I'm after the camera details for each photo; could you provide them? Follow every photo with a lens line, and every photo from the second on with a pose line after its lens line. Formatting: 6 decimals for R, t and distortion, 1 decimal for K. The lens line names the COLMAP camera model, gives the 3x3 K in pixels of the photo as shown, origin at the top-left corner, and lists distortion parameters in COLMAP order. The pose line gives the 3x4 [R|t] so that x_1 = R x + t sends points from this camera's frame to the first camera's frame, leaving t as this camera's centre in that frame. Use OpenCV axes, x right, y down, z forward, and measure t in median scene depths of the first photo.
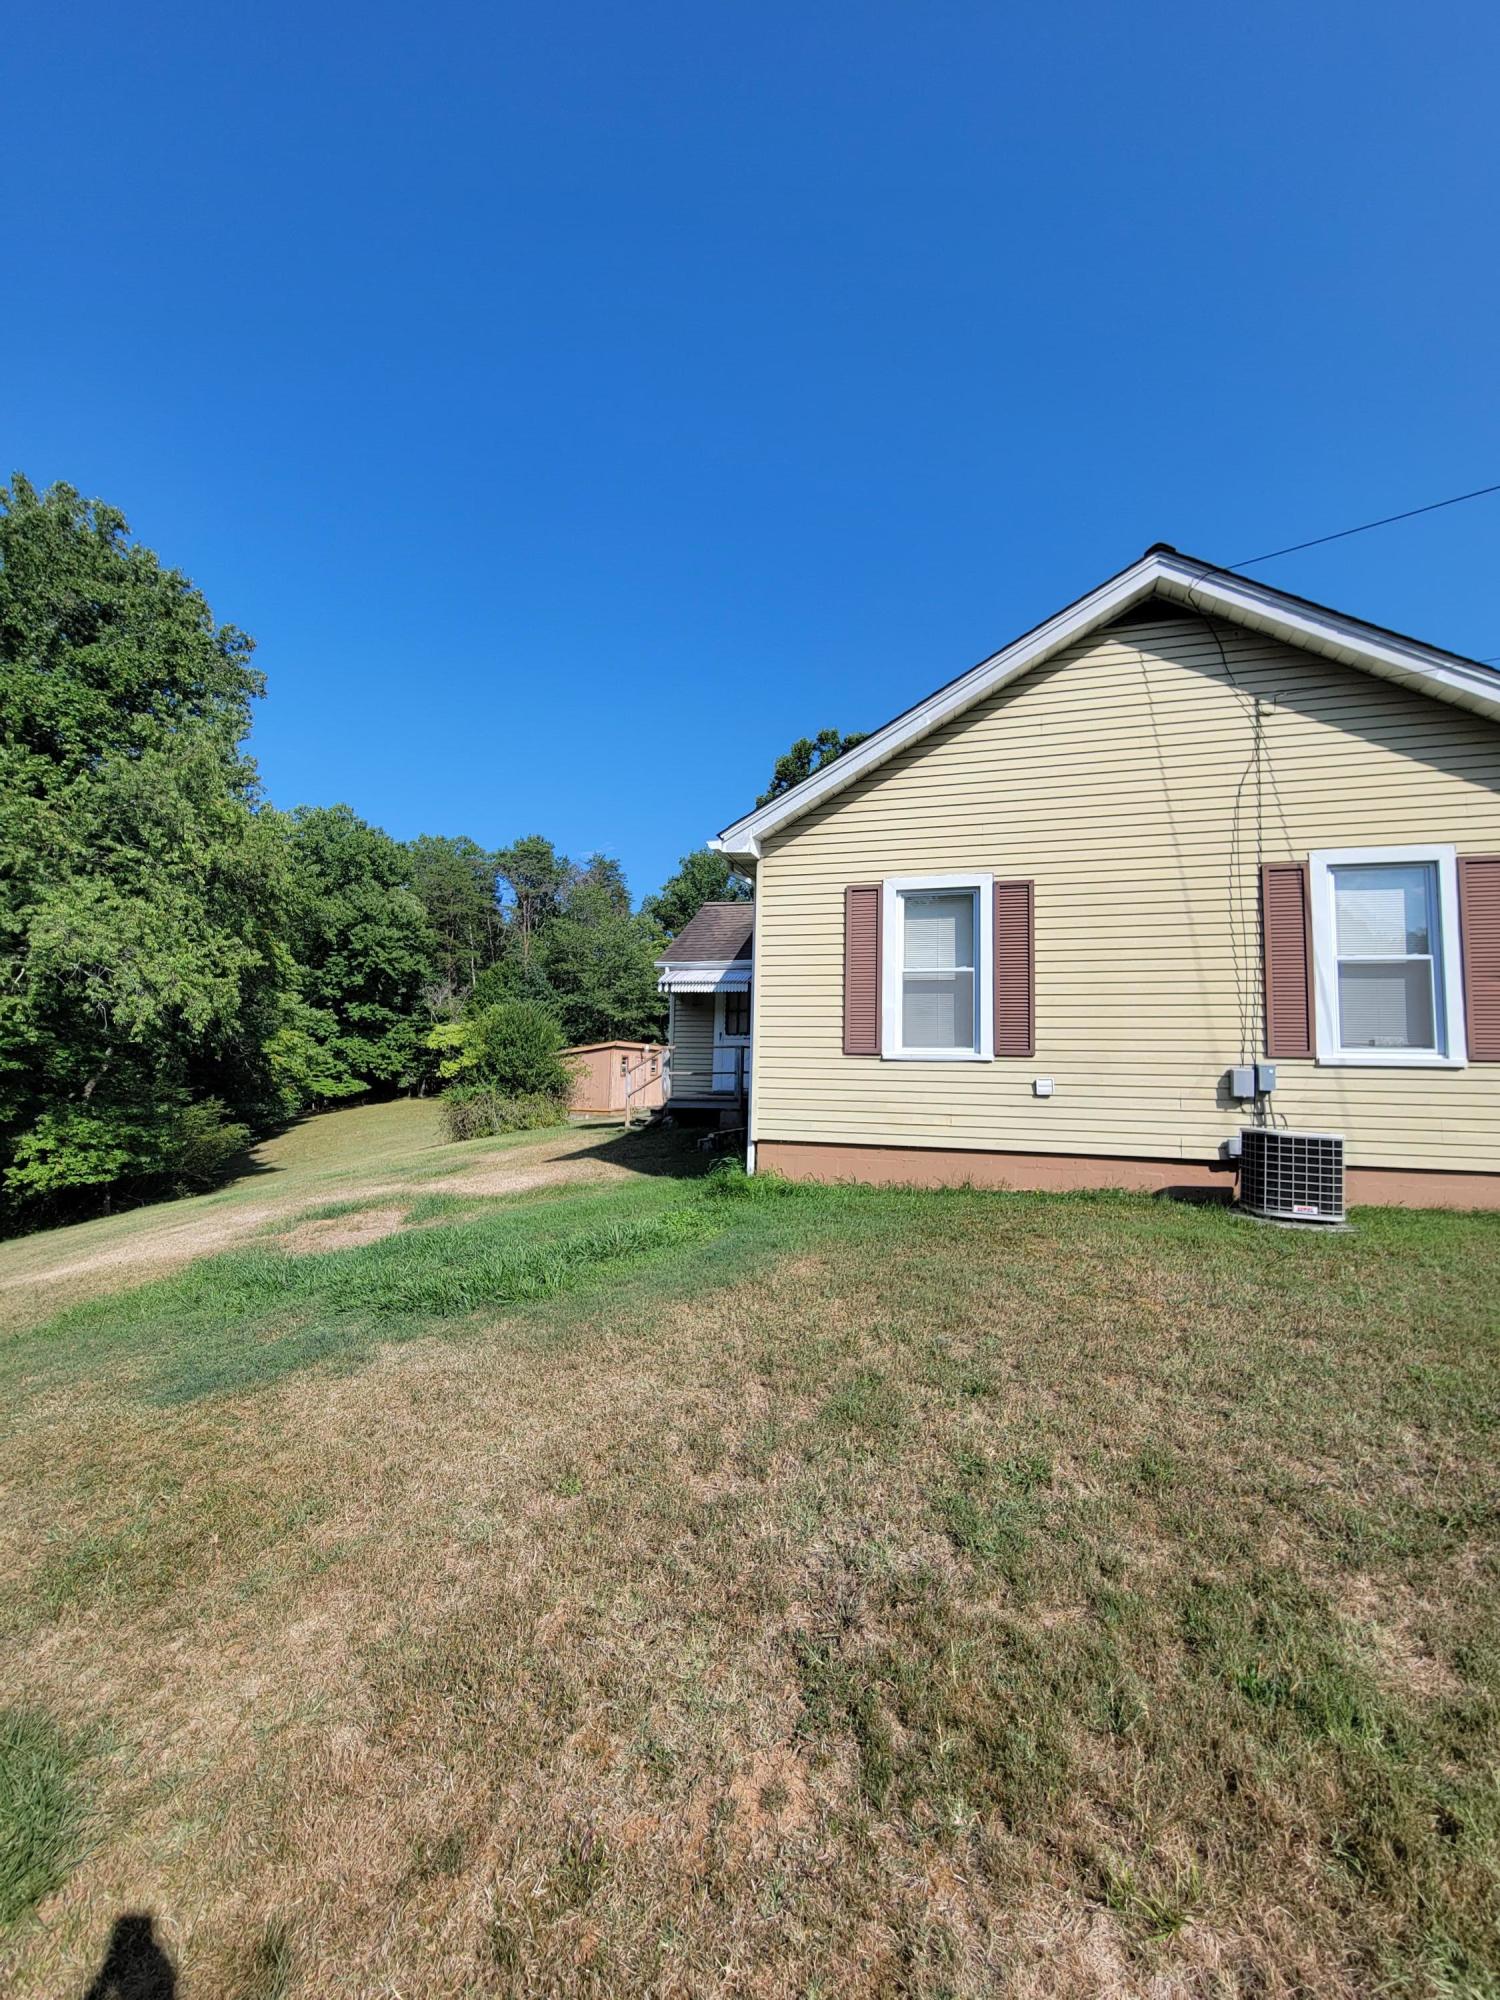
lens RADIAL K [[819.0, 0, 754.3], [0, 819.0, 1000.8], [0, 0, 1]] dist [0.000496, -0.001349]
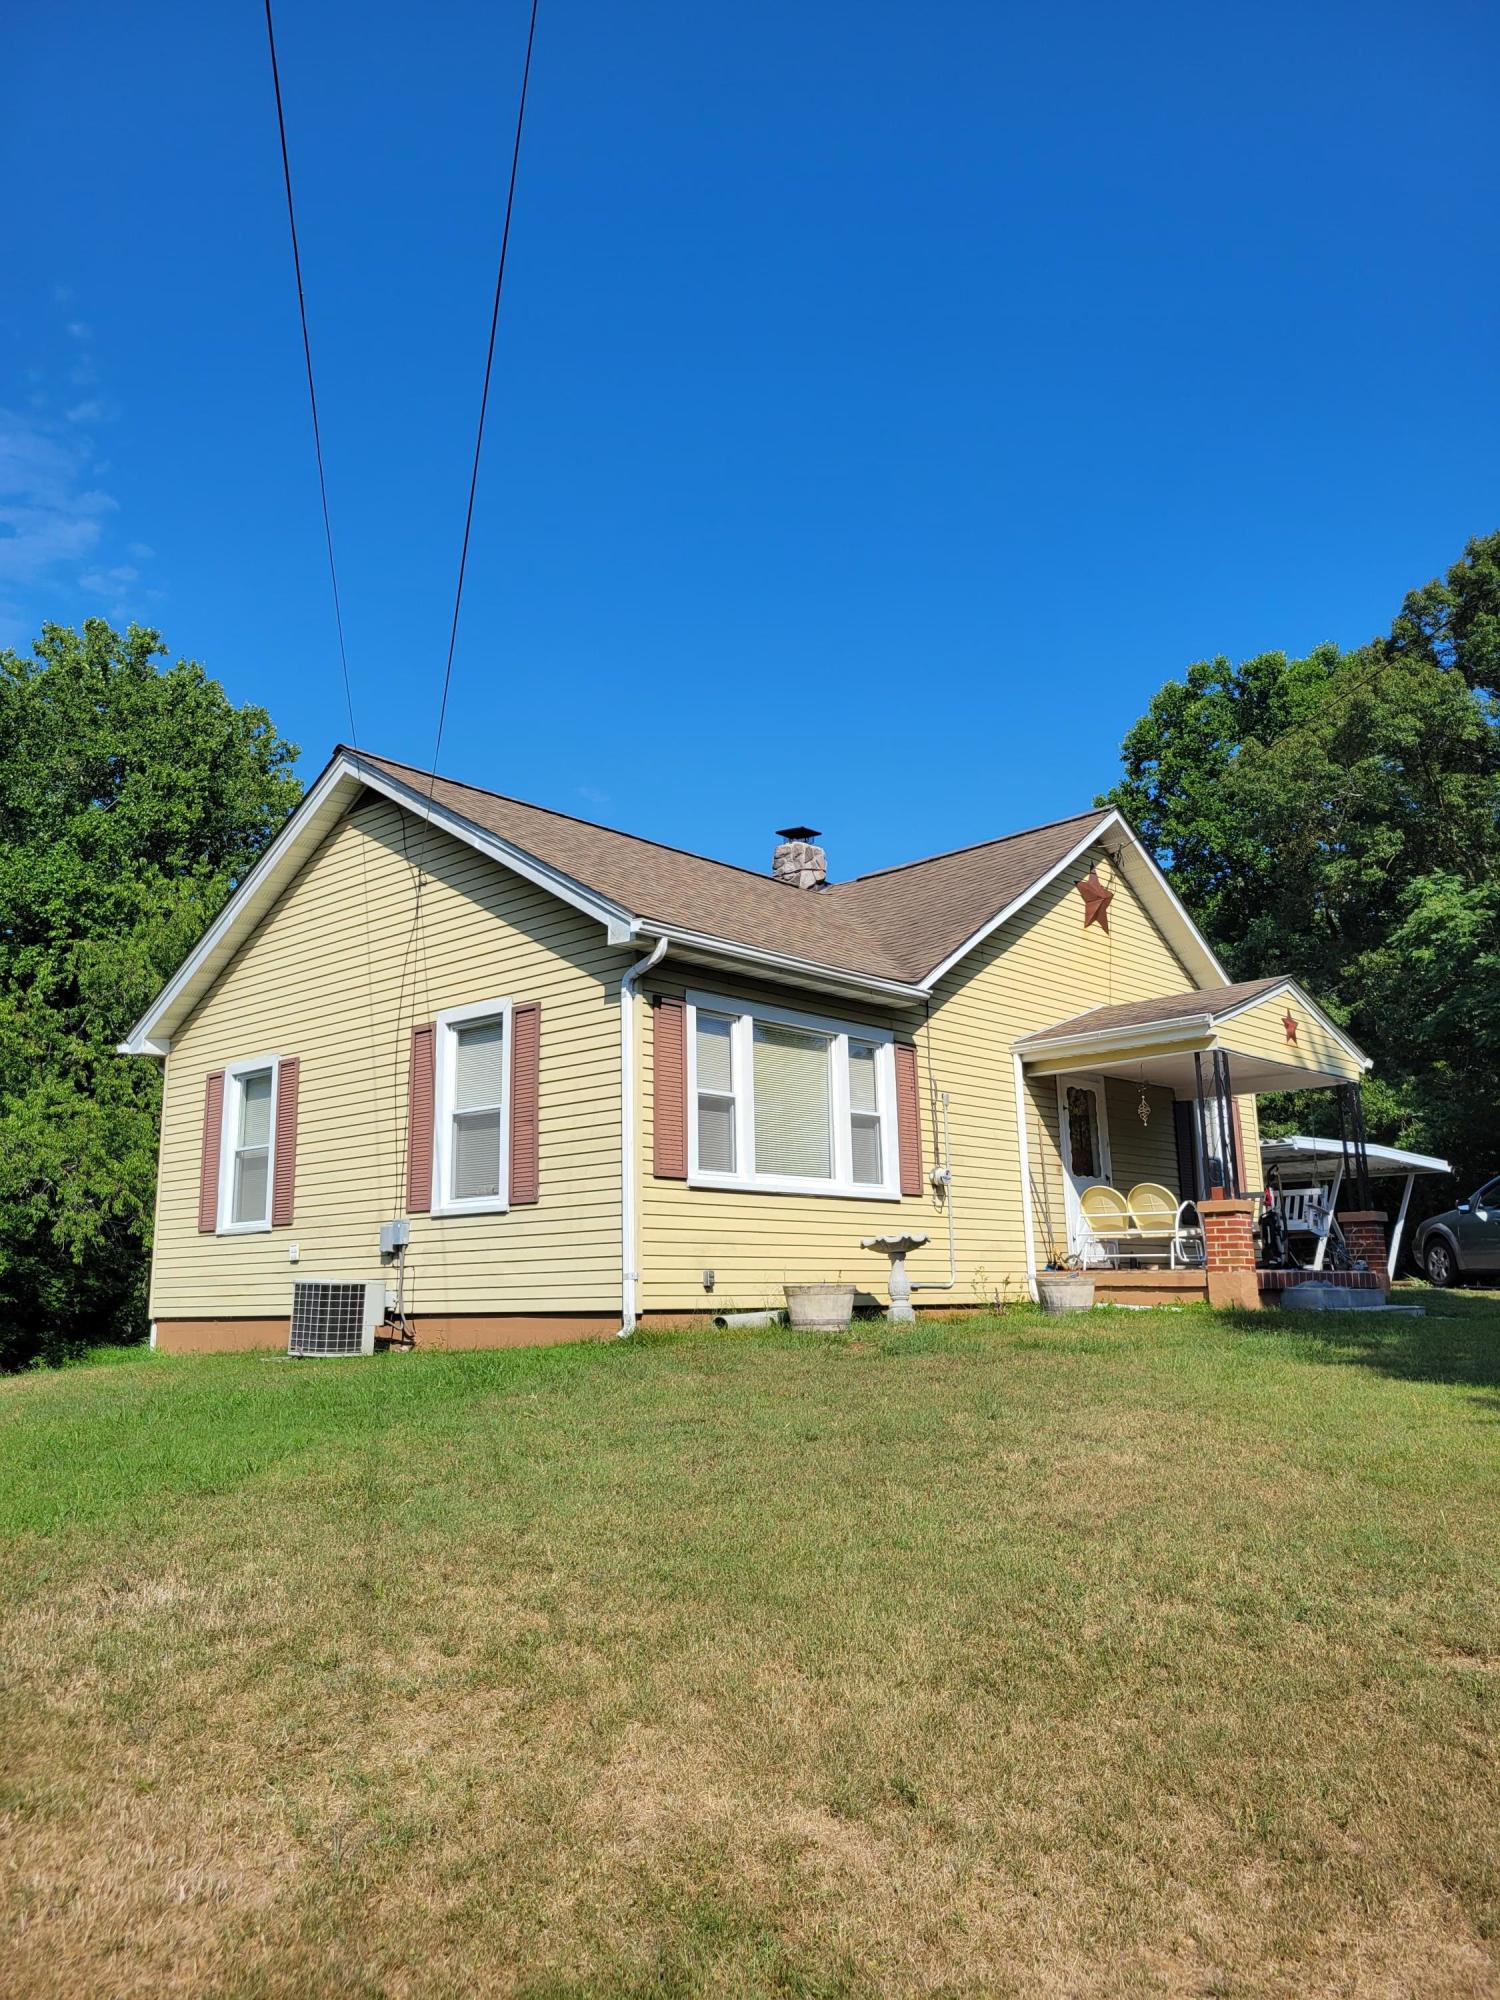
lens RADIAL K [[1513.7, 0, 760.7], [0, 1513.7, 986.8], [0, 0, 1]] dist [0.016362, -0.002444]
pose [[0.904903, -0.122171, -0.407706, 1.700062], [0.074909, 0.988680, -0.130002, 0.063351], [0.418974, 0.087099, 0.903811, -0.538955]]
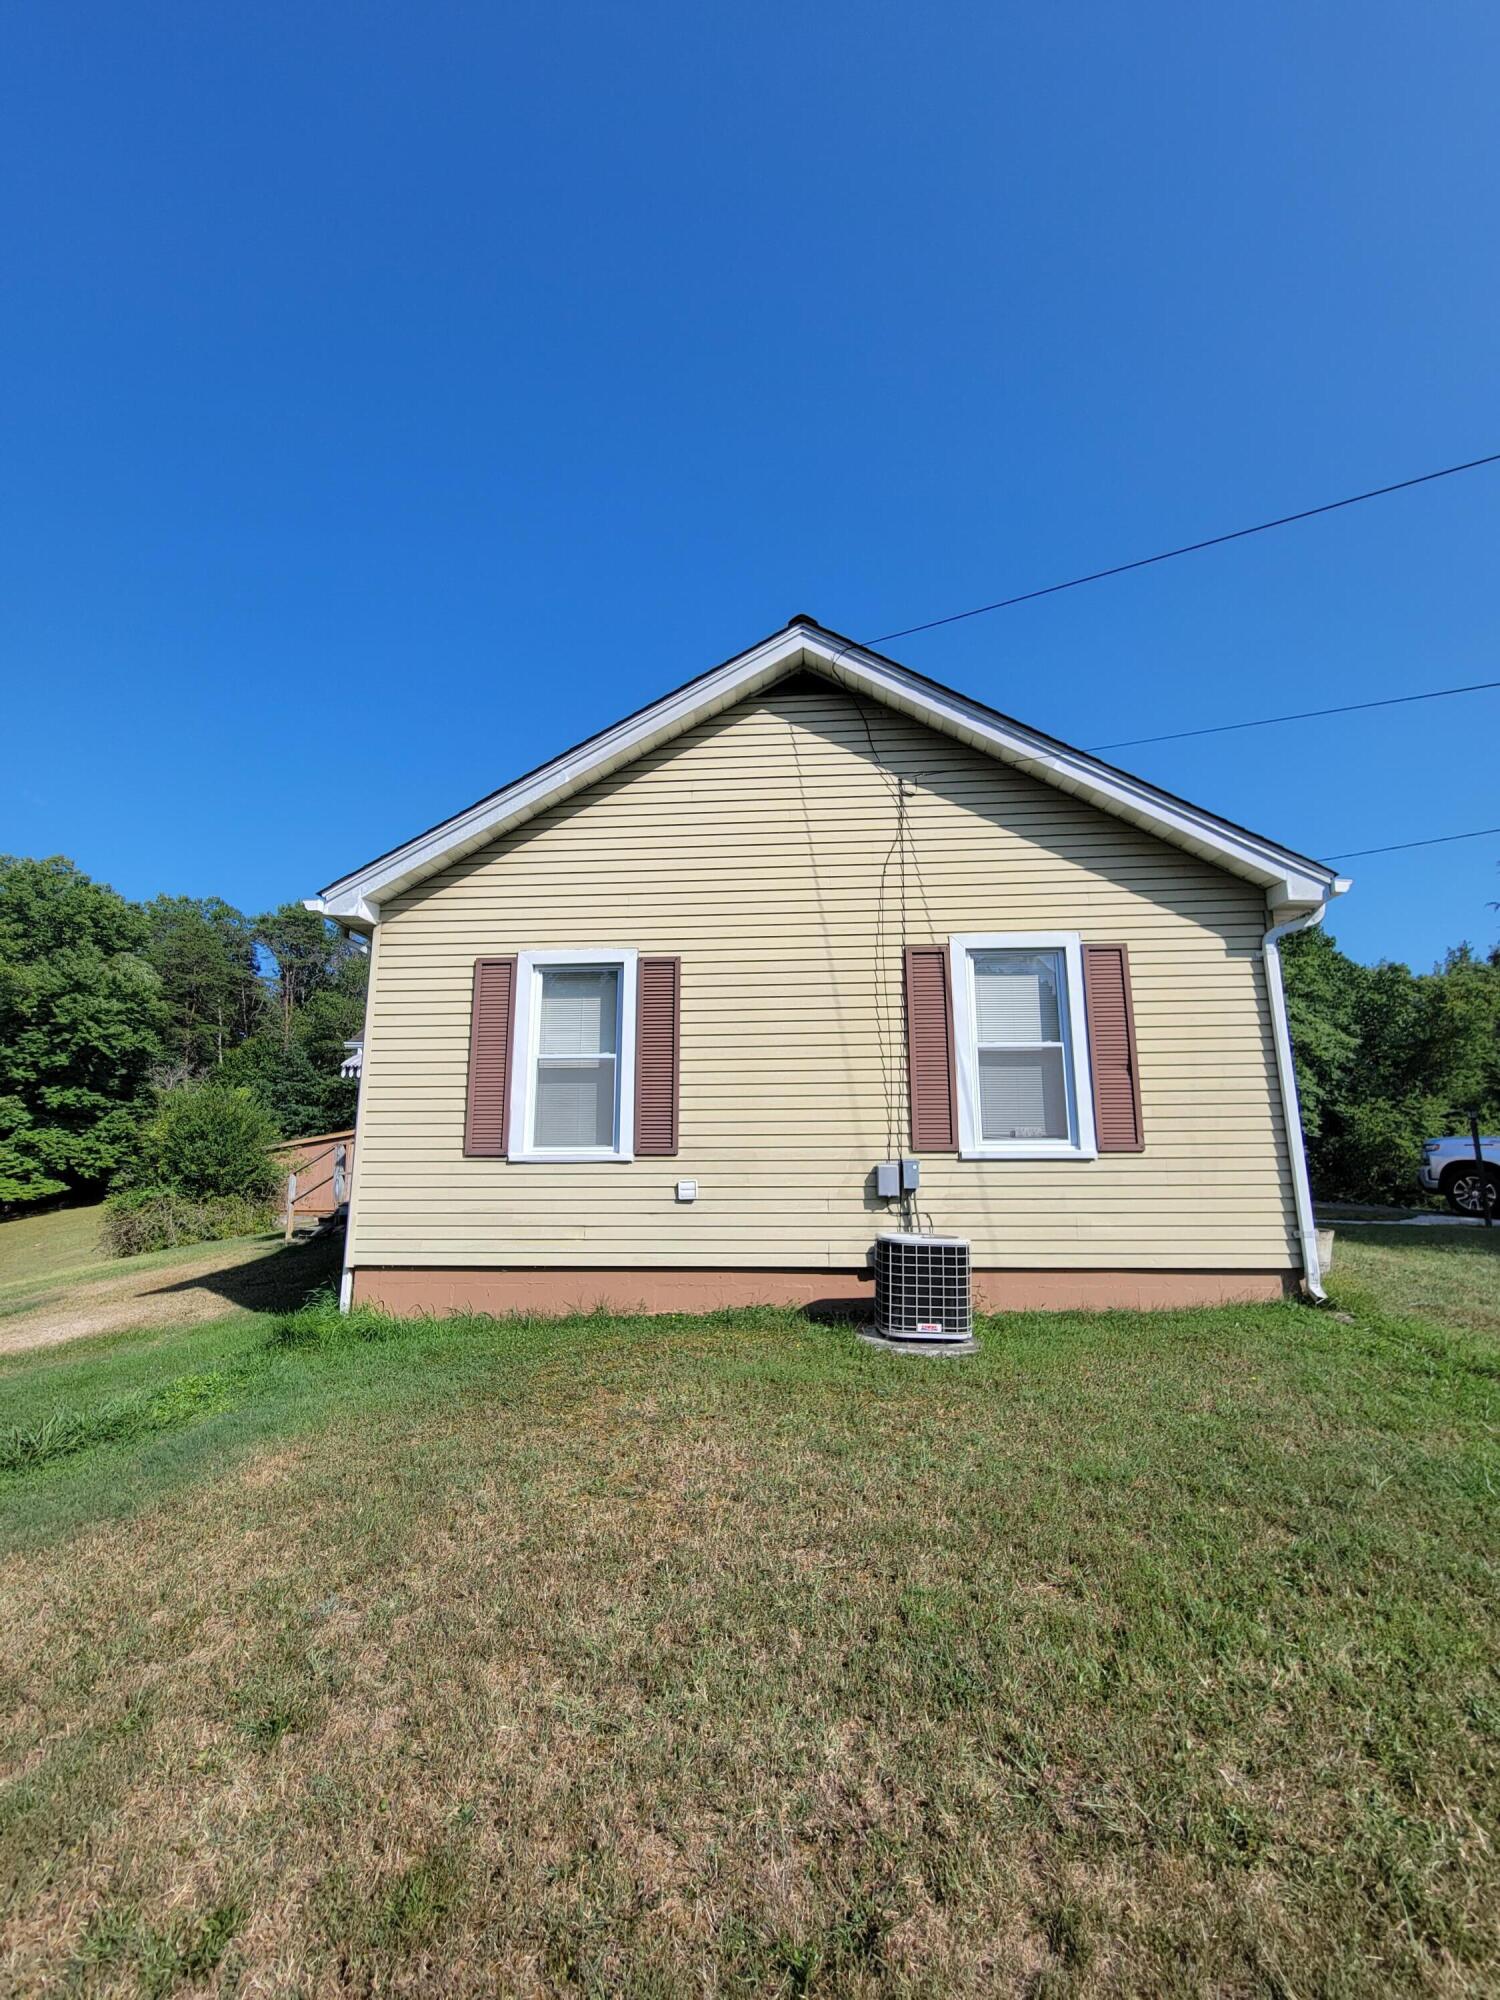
lens RADIAL K [[819.0, 0, 754.0], [0, 819.0, 1003.0], [0, 0, 1]] dist [0.000496, -0.001349]
pose [[0.975480, 0.014382, 0.219620, 0.222624], [0.006002, 0.995753, -0.091866, -0.013502], [-0.220008, 0.090931, 0.971251, 0.110028]]
